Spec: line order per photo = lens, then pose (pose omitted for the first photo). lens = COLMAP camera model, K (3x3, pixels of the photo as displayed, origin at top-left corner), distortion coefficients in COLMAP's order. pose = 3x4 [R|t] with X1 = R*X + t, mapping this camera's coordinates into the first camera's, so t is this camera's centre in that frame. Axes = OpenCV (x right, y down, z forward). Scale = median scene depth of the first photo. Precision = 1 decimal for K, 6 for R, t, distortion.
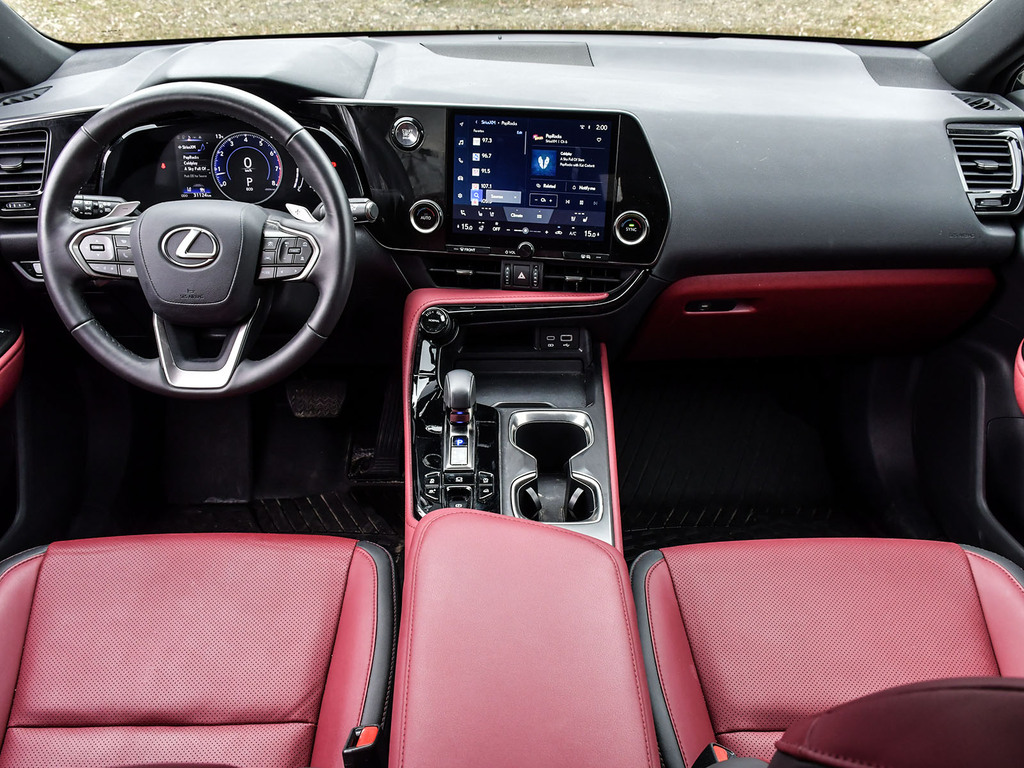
lens RADIAL K [[885.8, 0, 512.0], [0, 885.8, 384.0], [0, 0, 1]] dist [-0.012502, 0.004098]
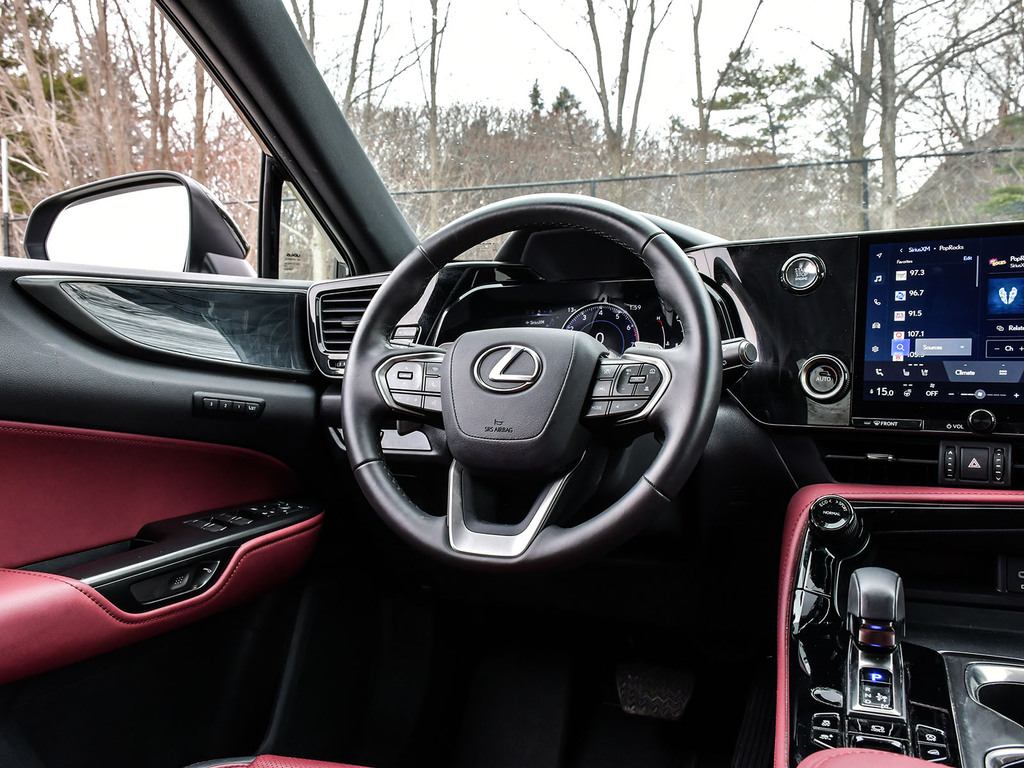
lens RADIAL K [[885.8, 0, 512.0], [0, 885.8, 384.0], [0, 0, 1]] dist [-0.012502, 0.004098]
pose [[0.915228, -0.002057, -0.402931, -0.040573], [-0.174751, 0.899021, -0.401525, 0.153369], [0.363069, 0.437900, 0.822450, 0.327738]]
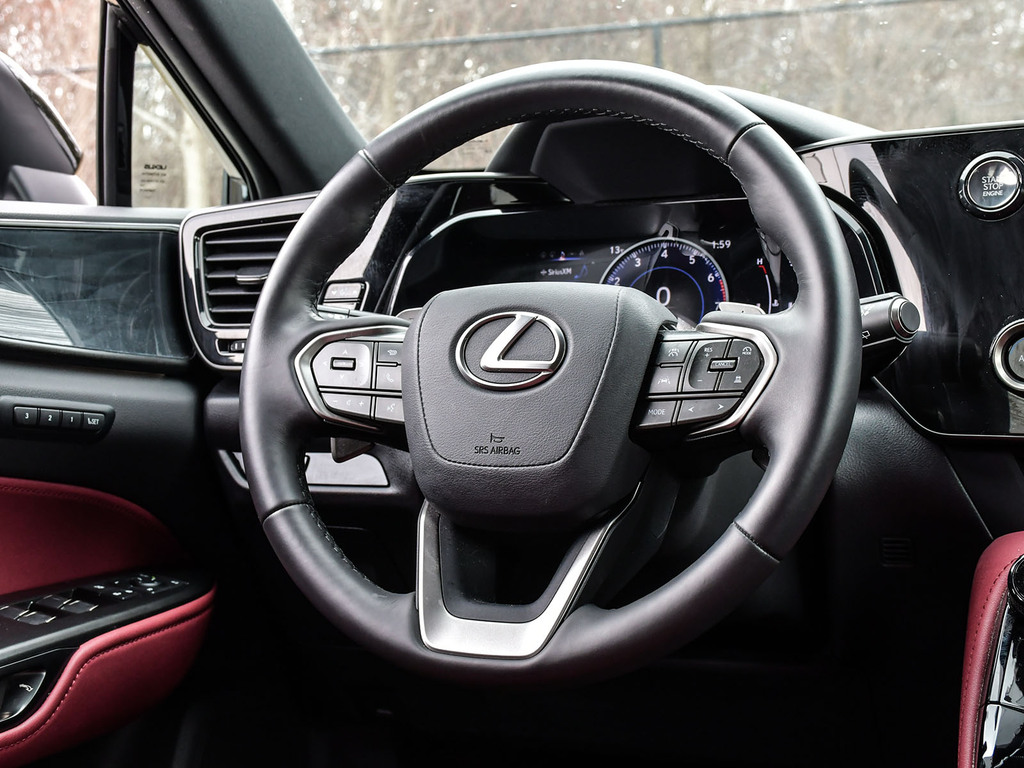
lens RADIAL K [[1504.8, 0, 512.0], [0, 1504.8, 384.0], [0, 0, 1]] dist [-0.010566, -0.030788]
pose [[0.911362, -0.013904, -0.411371, -0.026241], [-0.163264, 0.905234, -0.392297, 0.161776], [0.377841, 0.424686, 0.822726, 0.306019]]
